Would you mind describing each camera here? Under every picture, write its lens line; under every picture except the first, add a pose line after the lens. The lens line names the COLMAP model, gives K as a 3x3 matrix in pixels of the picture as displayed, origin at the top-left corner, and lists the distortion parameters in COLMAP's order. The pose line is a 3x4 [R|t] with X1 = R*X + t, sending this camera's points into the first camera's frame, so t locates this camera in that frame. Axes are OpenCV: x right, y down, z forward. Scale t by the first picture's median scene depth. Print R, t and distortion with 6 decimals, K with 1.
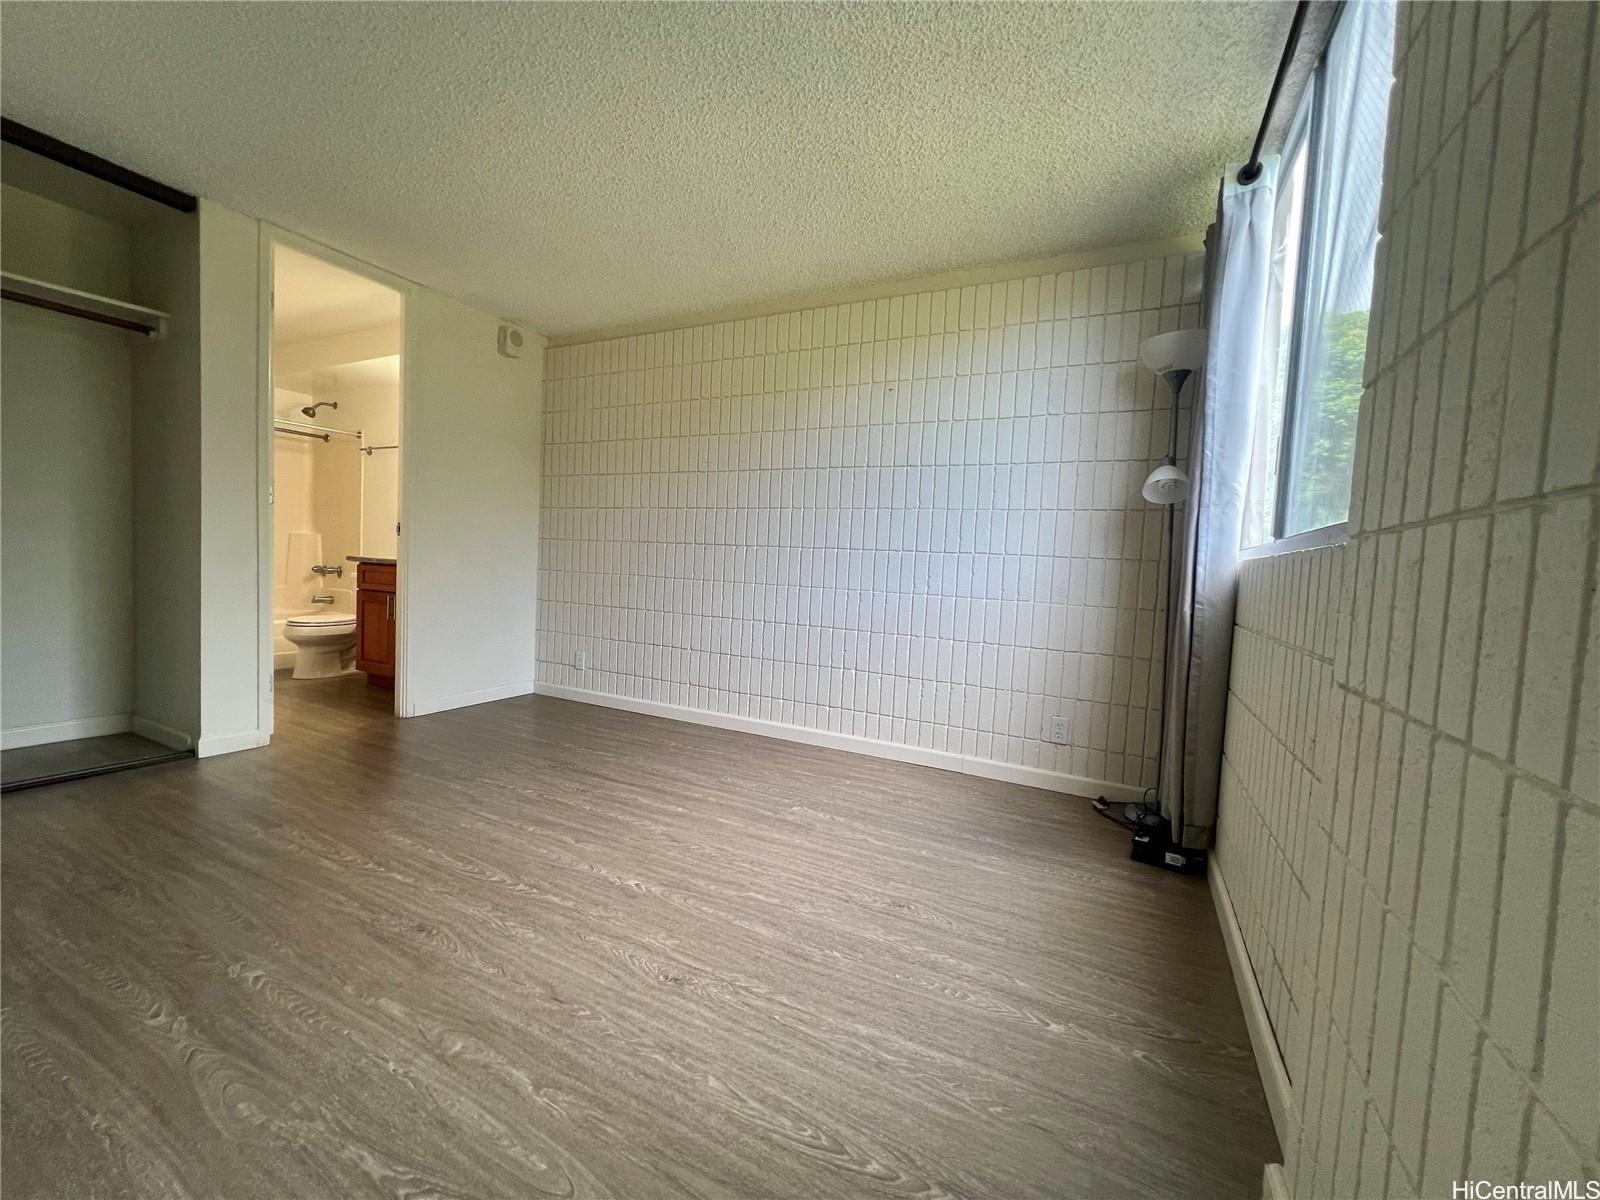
lens RADIAL K [[641.0, 0, 798.2], [0, 641.0, 599.0], [0, 0, 1]] dist [-0.001944, 0.000293]
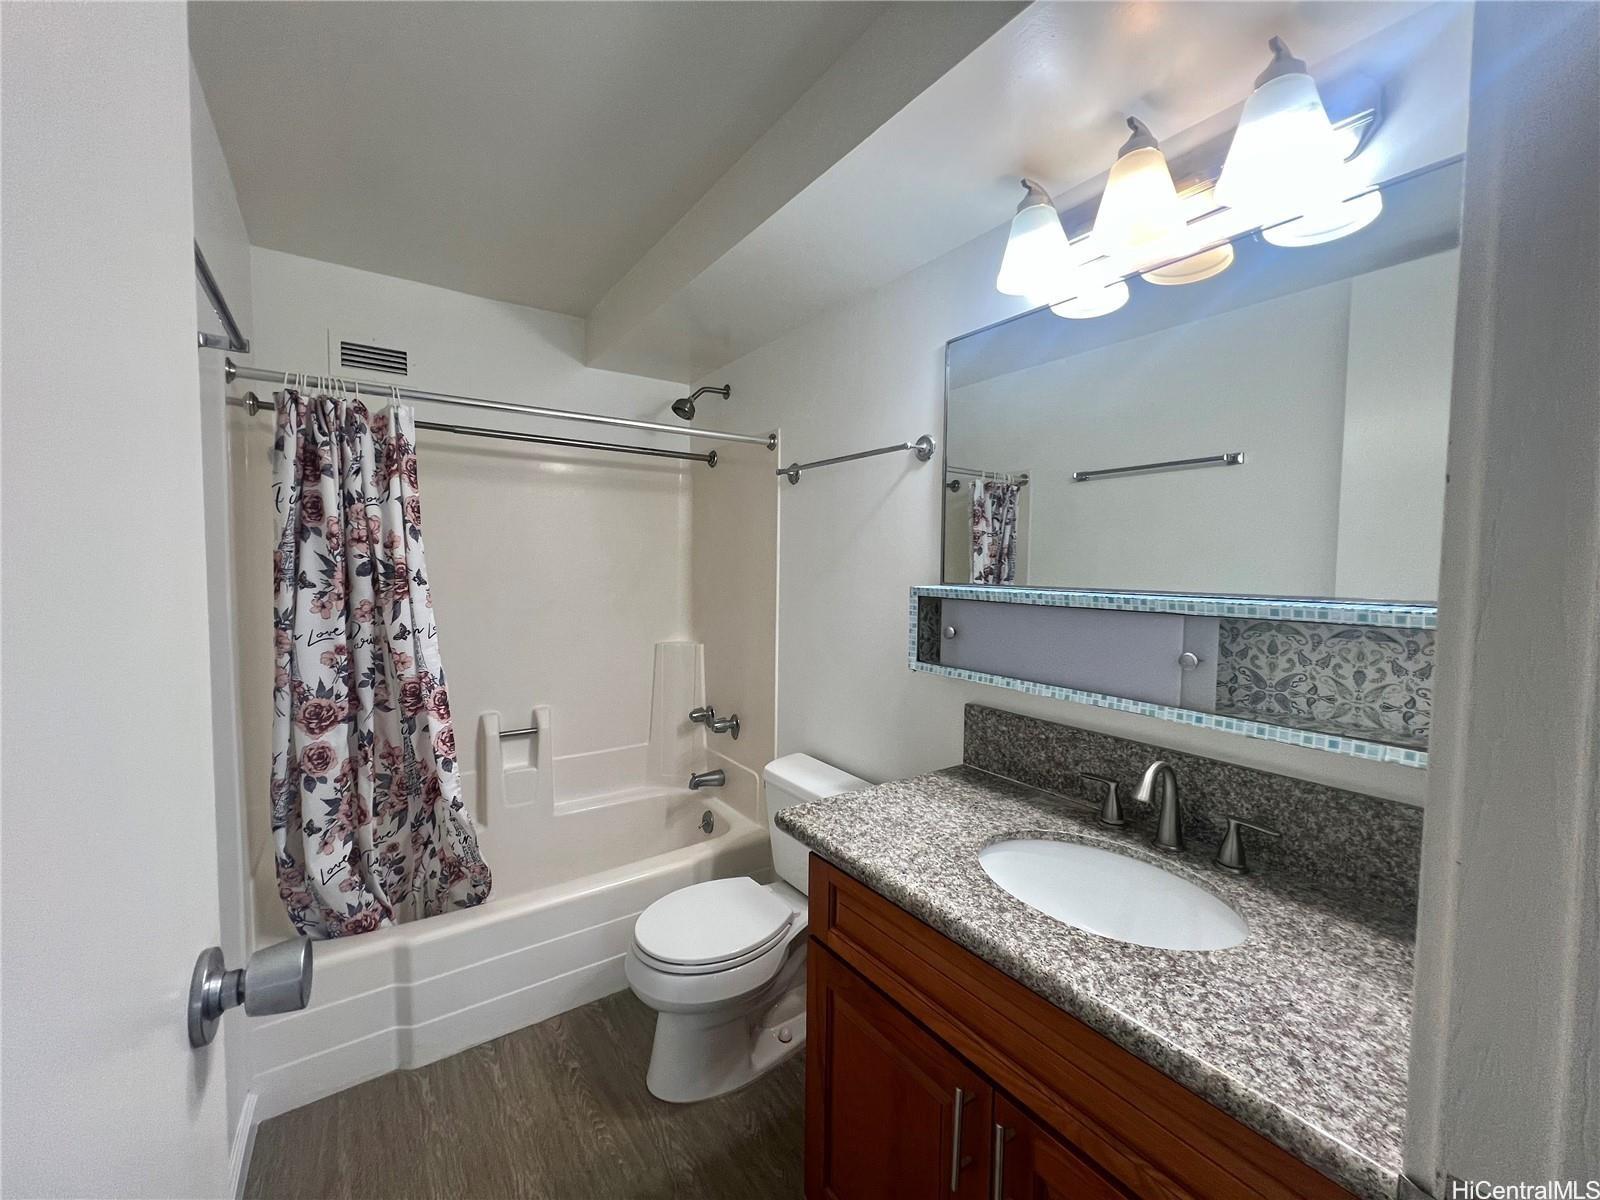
lens RADIAL K [[641.0, 0, 799.0], [0, 641.0, 597.2], [0, 0, 1]] dist [-0.001944, 0.000293]
pose [[0.884742, -0.012496, -0.465913, -0.441331], [0.005030, 0.999838, -0.017263, -0.132887], [0.466054, 0.012929, 0.884662, 0.585276]]
